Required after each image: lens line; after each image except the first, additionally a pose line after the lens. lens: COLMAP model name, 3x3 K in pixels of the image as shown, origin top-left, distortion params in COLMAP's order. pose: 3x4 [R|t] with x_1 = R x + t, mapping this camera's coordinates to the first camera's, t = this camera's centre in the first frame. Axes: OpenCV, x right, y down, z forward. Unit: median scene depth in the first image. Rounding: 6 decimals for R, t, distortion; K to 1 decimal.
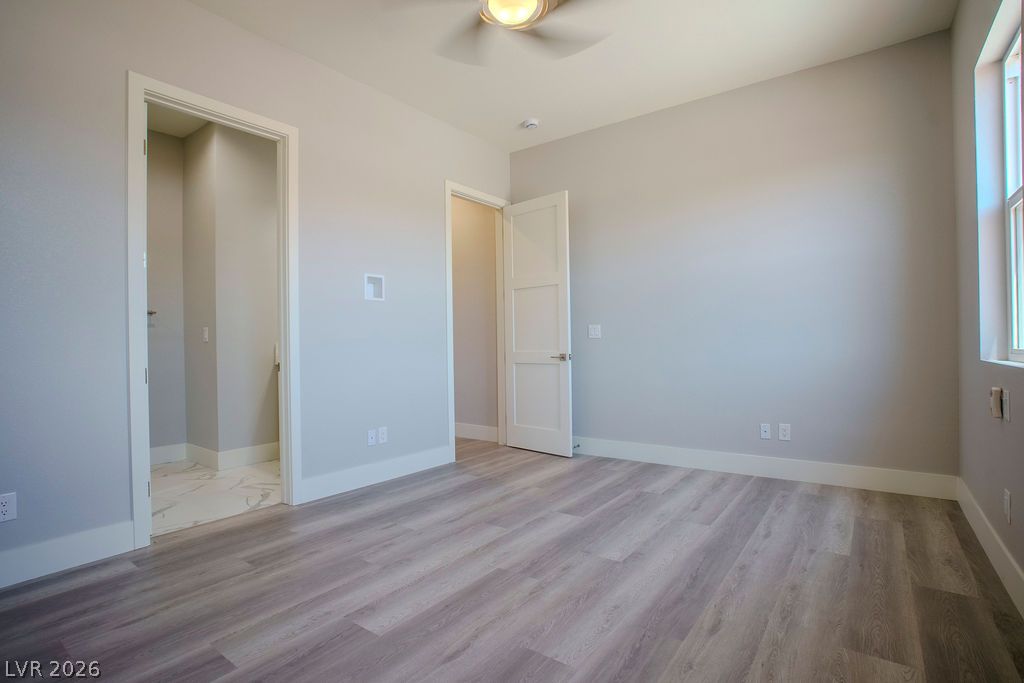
lens RADIAL K [[500.8, 0, 514.2], [0, 500.8, 332.0], [0, 0, 1]] dist [-0.068320, 0.026891]
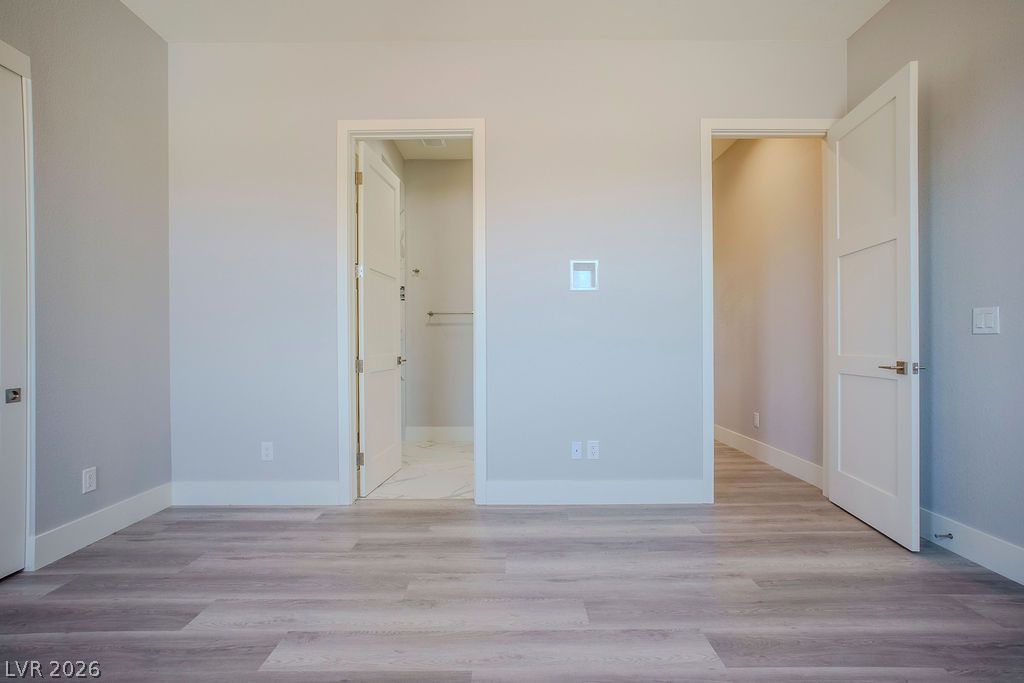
lens RADIAL K [[500.4, 0, 514.7], [0, 500.4, 337.8], [0, 0, 1]] dist [-0.040012, 0.025851]
pose [[0.598306, 0.003440, -0.801261, 0.484548], [0.013643, 0.999802, 0.014480, 0.005463], [0.801152, -0.019595, 0.598140, 0.568351]]
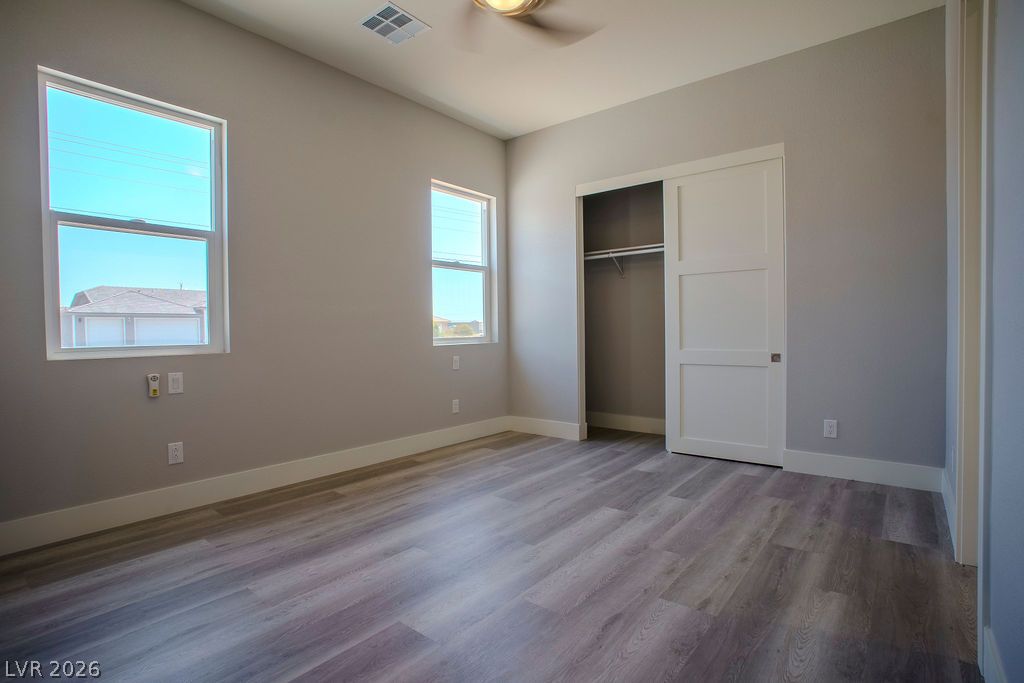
lens RADIAL K [[502.6, 0, 512.0], [0, 502.6, 341.5], [0, 0, 1]] dist [-0.039125, 0.000292]
pose [[-0.998418, 0.026328, 0.049680, -0.043063], [0.026237, 0.999653, -0.002475, 0.042806], [-0.049728, -0.001168, -0.998762, 1.806741]]
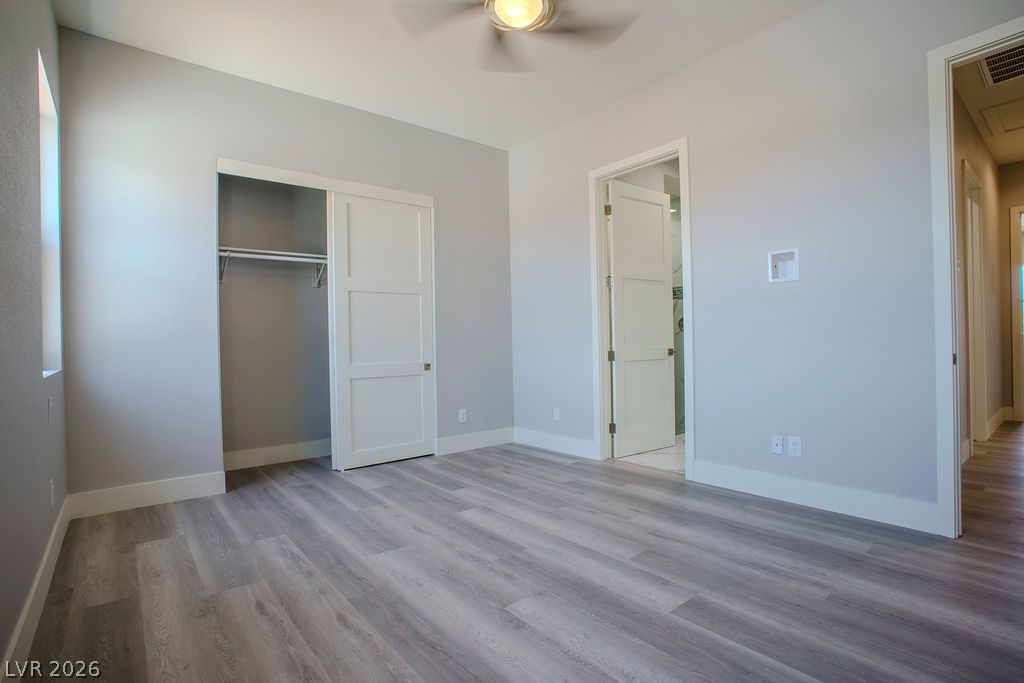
lens RADIAL K [[500.8, 0, 514.2], [0, 500.8, 332.0], [0, 0, 1]] dist [-0.068320, 0.026891]
pose [[-0.243406, 0.002618, -0.969921, 0.900059], [0.044111, 0.998992, -0.008373, 0.011333], [0.968921, -0.044822, -0.243276, 1.103403]]
